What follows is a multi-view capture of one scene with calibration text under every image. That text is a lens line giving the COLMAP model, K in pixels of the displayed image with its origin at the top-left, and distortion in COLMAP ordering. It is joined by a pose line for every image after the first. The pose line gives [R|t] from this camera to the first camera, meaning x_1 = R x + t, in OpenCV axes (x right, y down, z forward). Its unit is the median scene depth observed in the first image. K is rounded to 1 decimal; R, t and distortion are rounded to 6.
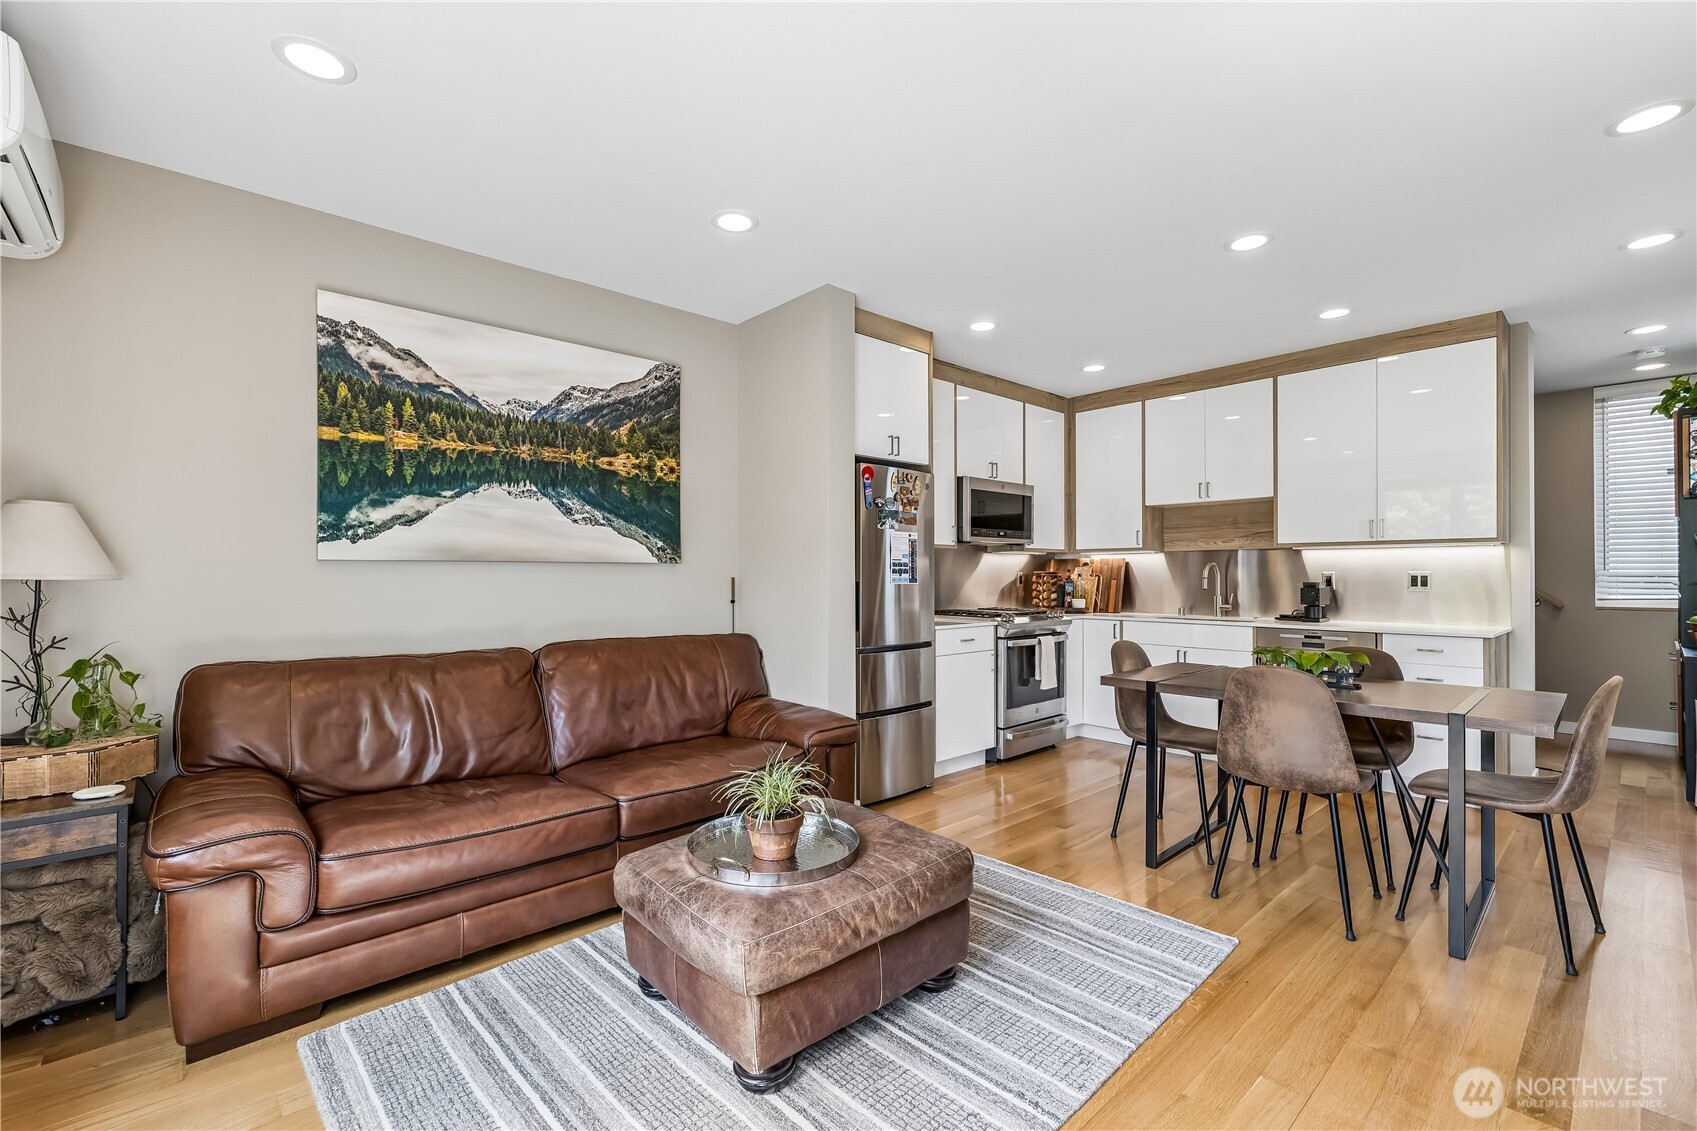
lens RADIAL K [[727.4, 0, 843.7], [0, 727.4, 570.7], [0, 0, 1]] dist [-0.001064, -0.000025]
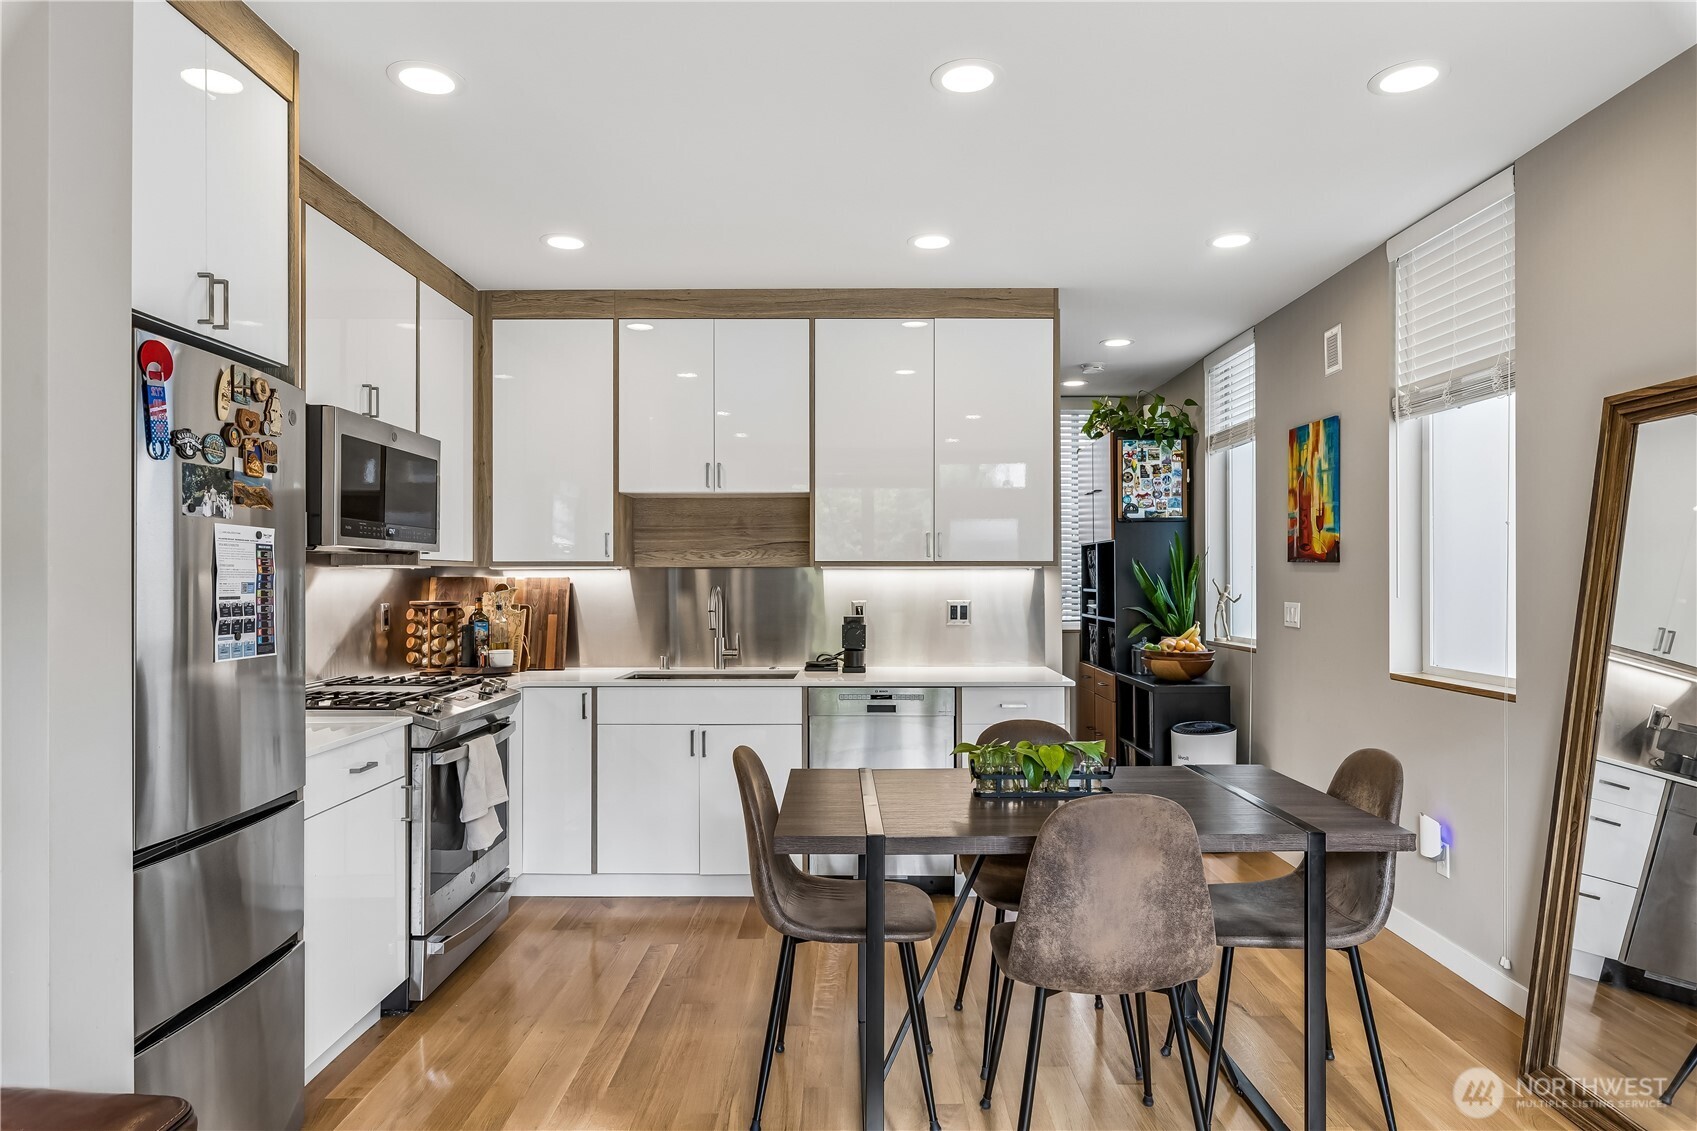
lens RADIAL K [[998.7, 0, 848.3], [0, 998.7, 572.1], [0, 0, 1]] dist [0.003088, -0.001690]
pose [[0.672418, 0.004751, 0.740156, -0.108338], [-0.003089, 0.999989, -0.003613, -0.030767], [-0.740165, 0.000144, 0.672425, 0.442481]]
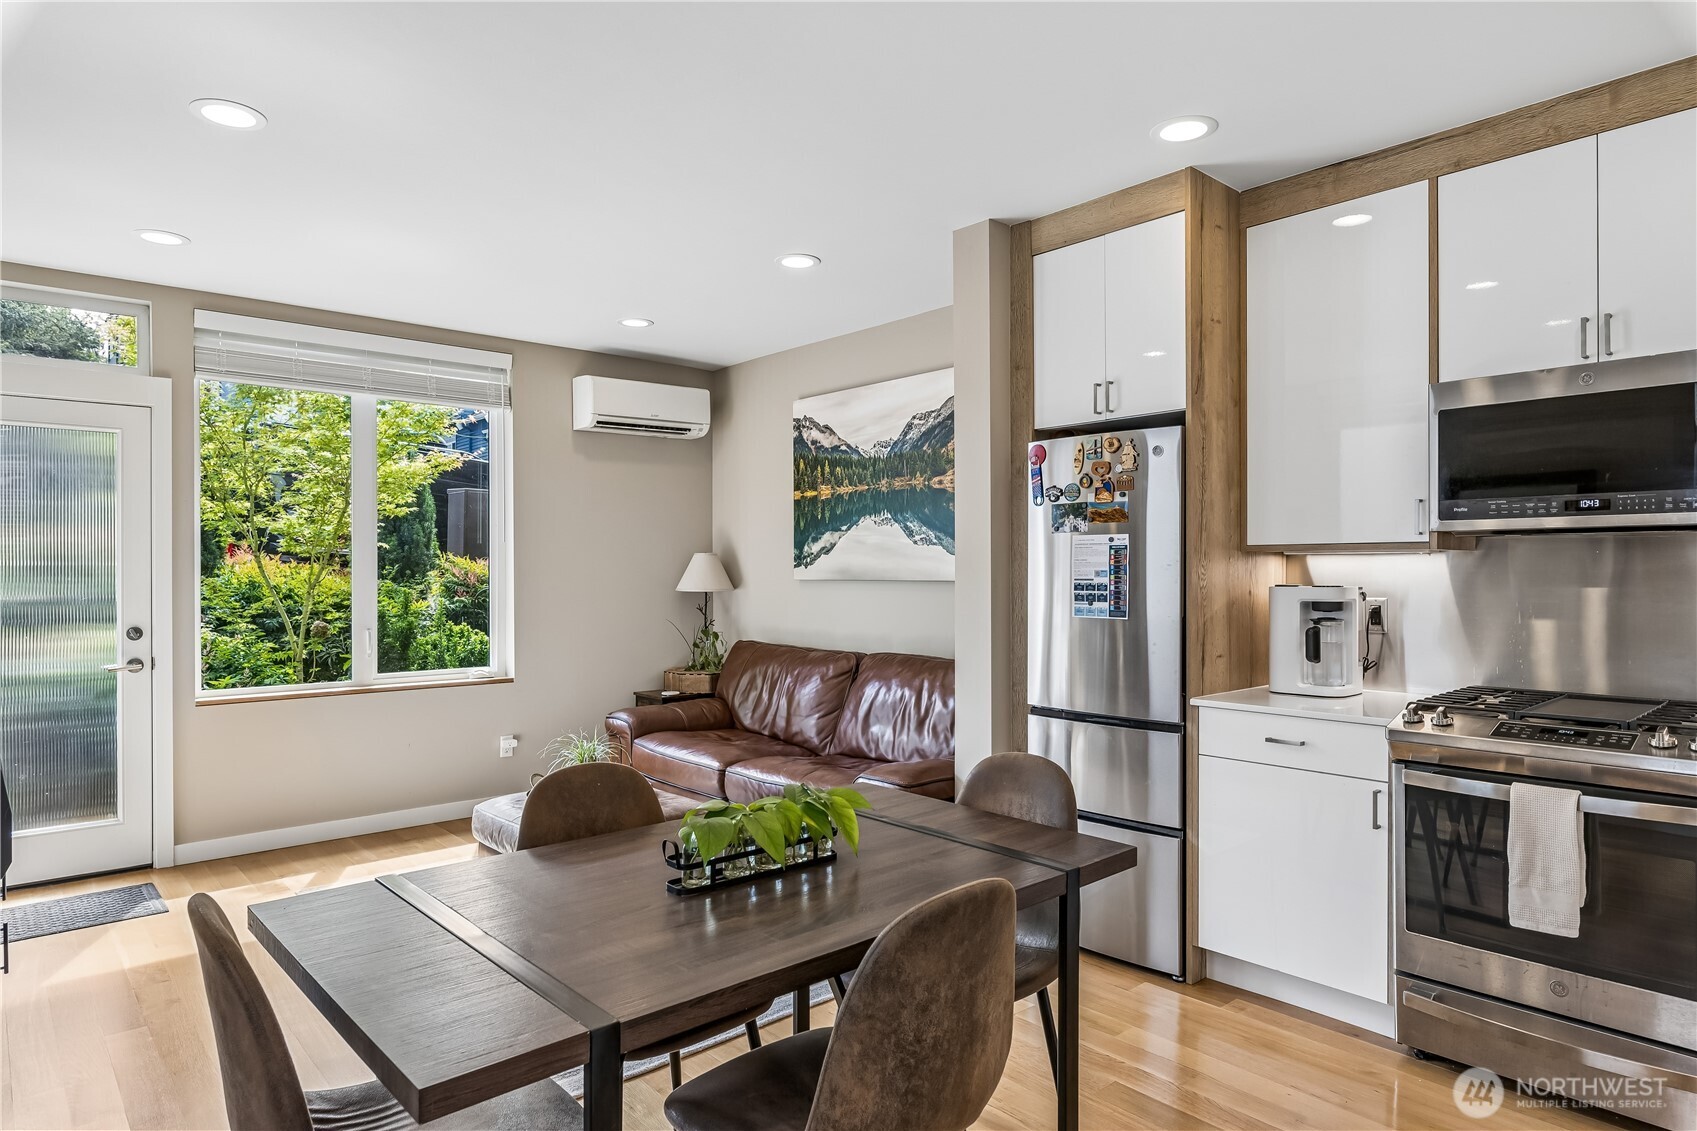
lens RADIAL K [[998.7, 0, 848.3], [0, 998.7, 572.1], [0, 0, 1]] dist [0.003088, -0.001690]
pose [[-0.015762, 0.002960, -0.999871, 1.051242], [0.007067, 0.999971, 0.002849, -0.028261], [0.999851, -0.007021, -0.015783, 0.889302]]
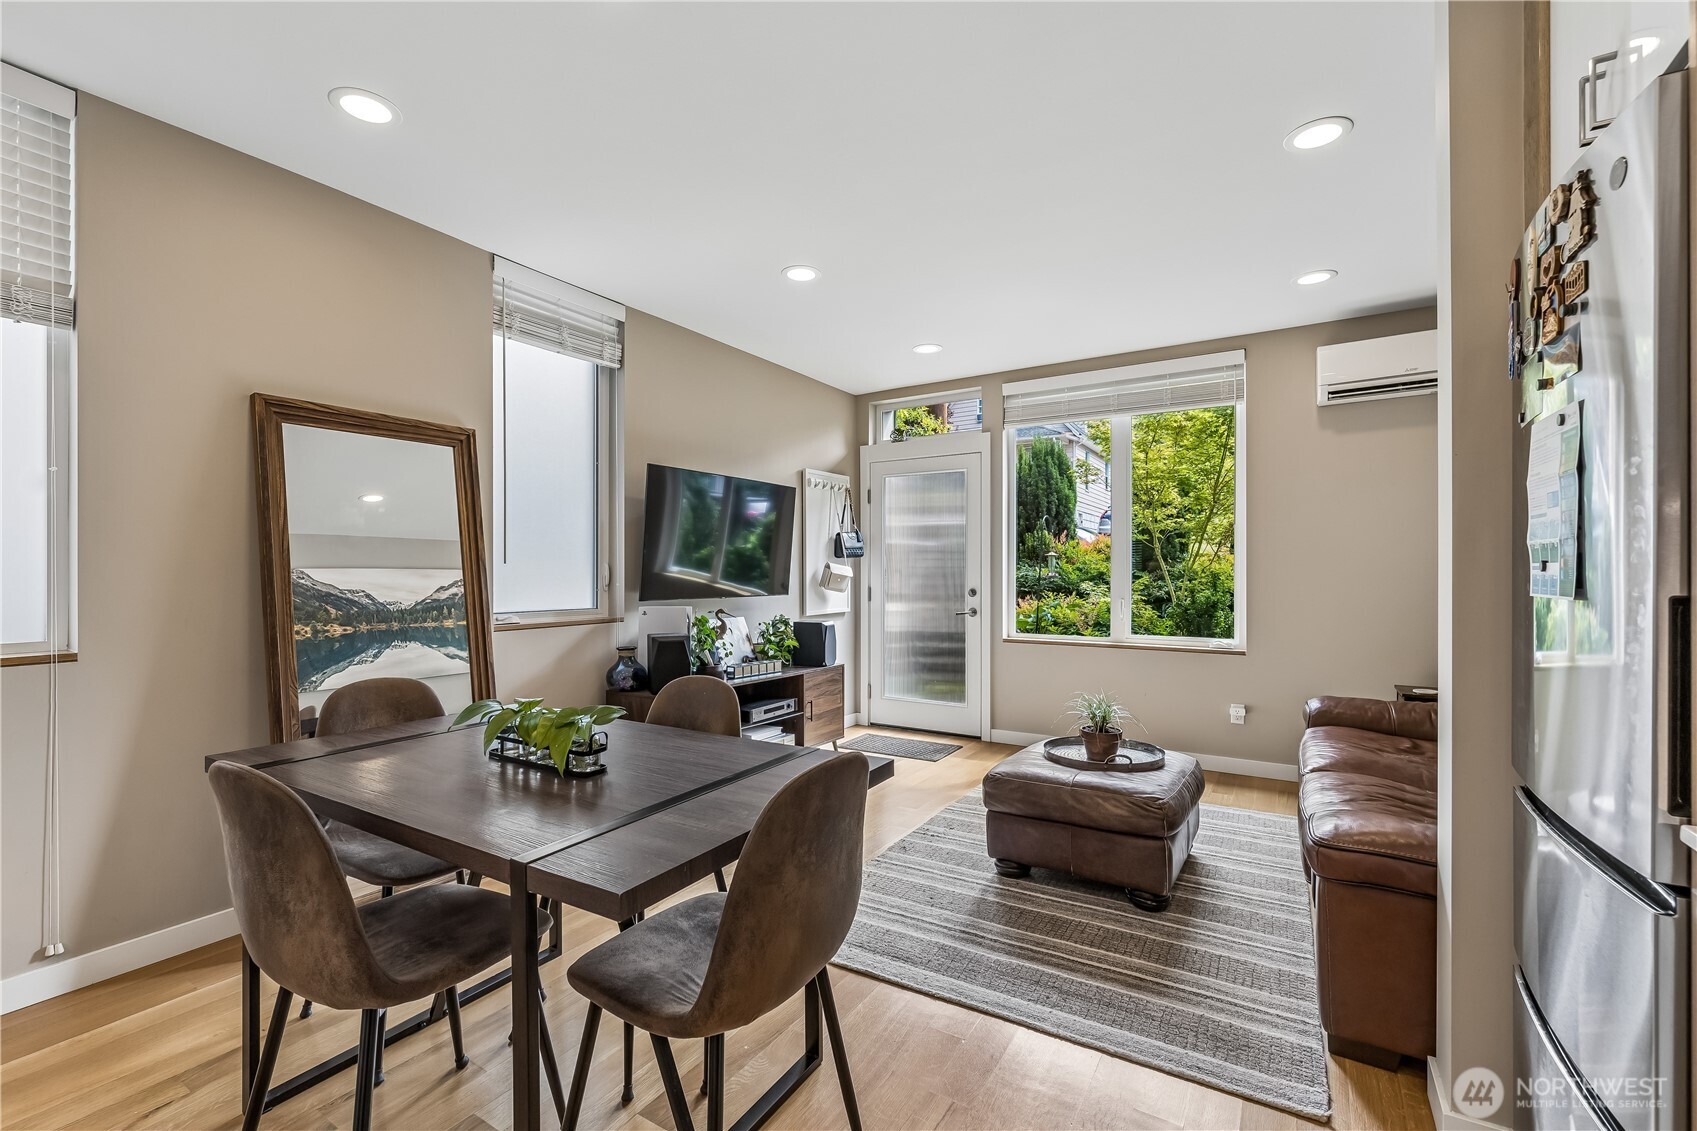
lens RADIAL K [[727.4, 0, 843.7], [0, 727.4, 570.7], [0, 0, 1]] dist [-0.001064, -0.000025]
pose [[-0.962997, 0.000996, -0.269509, 0.470483], [0.002587, 0.999981, -0.005548, 0.008017], [0.269499, -0.006040, -0.962982, 1.328470]]
